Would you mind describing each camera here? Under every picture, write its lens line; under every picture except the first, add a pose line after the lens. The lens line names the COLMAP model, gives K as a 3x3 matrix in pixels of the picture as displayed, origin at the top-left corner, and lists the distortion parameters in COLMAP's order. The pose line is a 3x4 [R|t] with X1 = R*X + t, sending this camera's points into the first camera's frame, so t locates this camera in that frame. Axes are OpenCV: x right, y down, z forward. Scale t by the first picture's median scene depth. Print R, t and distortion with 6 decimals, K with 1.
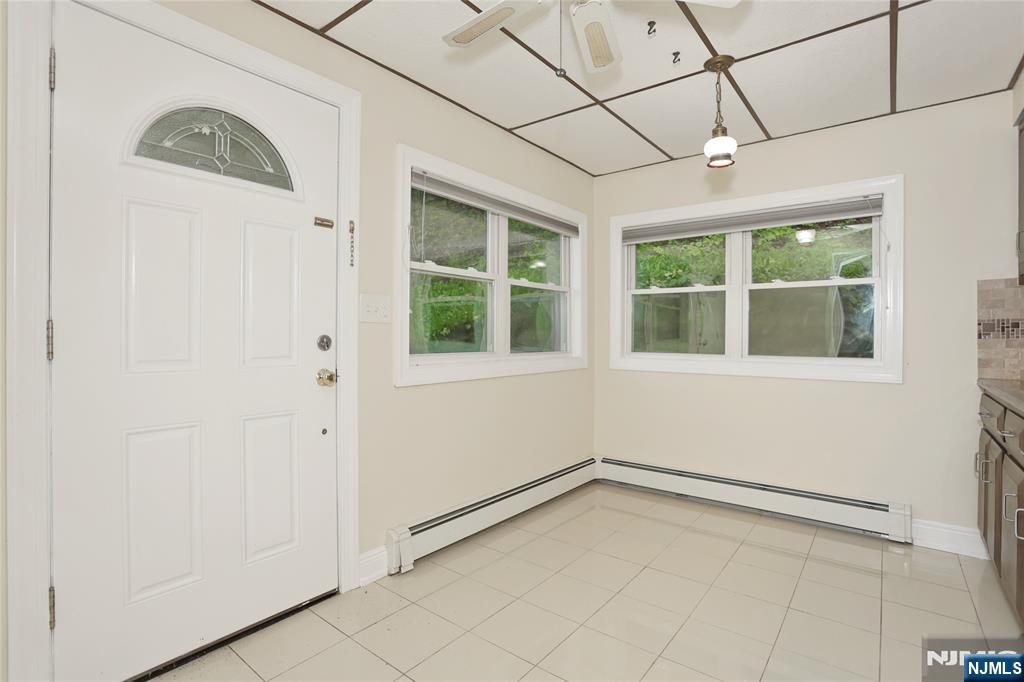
lens RADIAL K [[494.1, 0, 504.7], [0, 494.1, 338.3], [0, 0, 1]] dist [-0.036509, 0.003630]
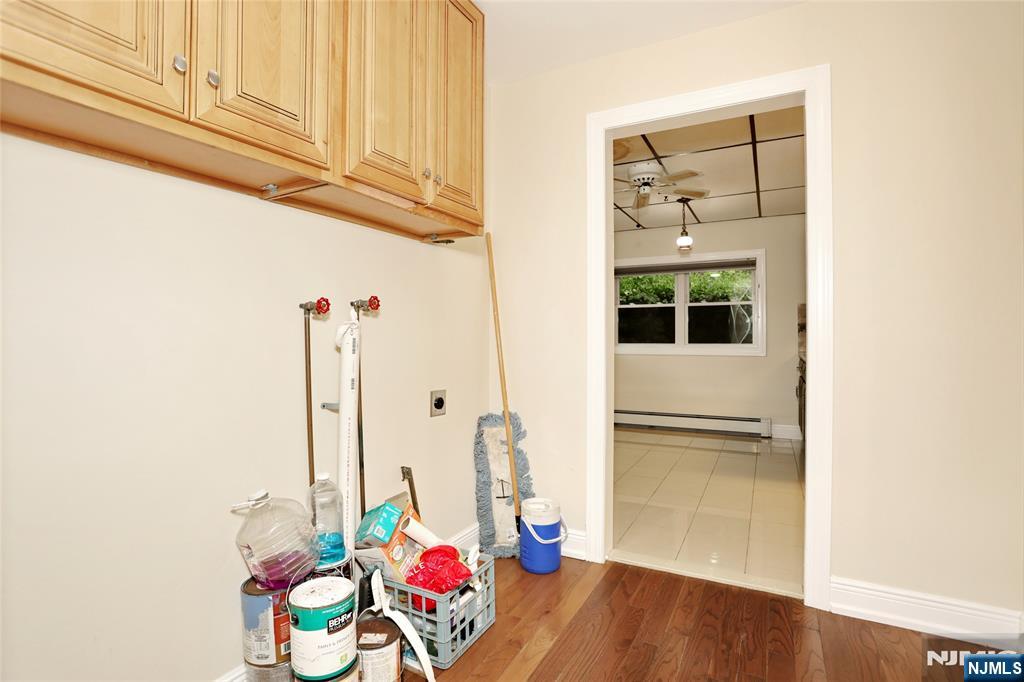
lens RADIAL K [[494.1, 0, 517.3], [0, 494.1, 337.7], [0, 0, 1]] dist [-0.036509, 0.003630]
pose [[0.978096, -0.017033, 0.207455, -0.568606], [0.015803, 0.999846, 0.007586, -0.012898], [-0.207553, -0.004142, 0.978215, -0.728556]]
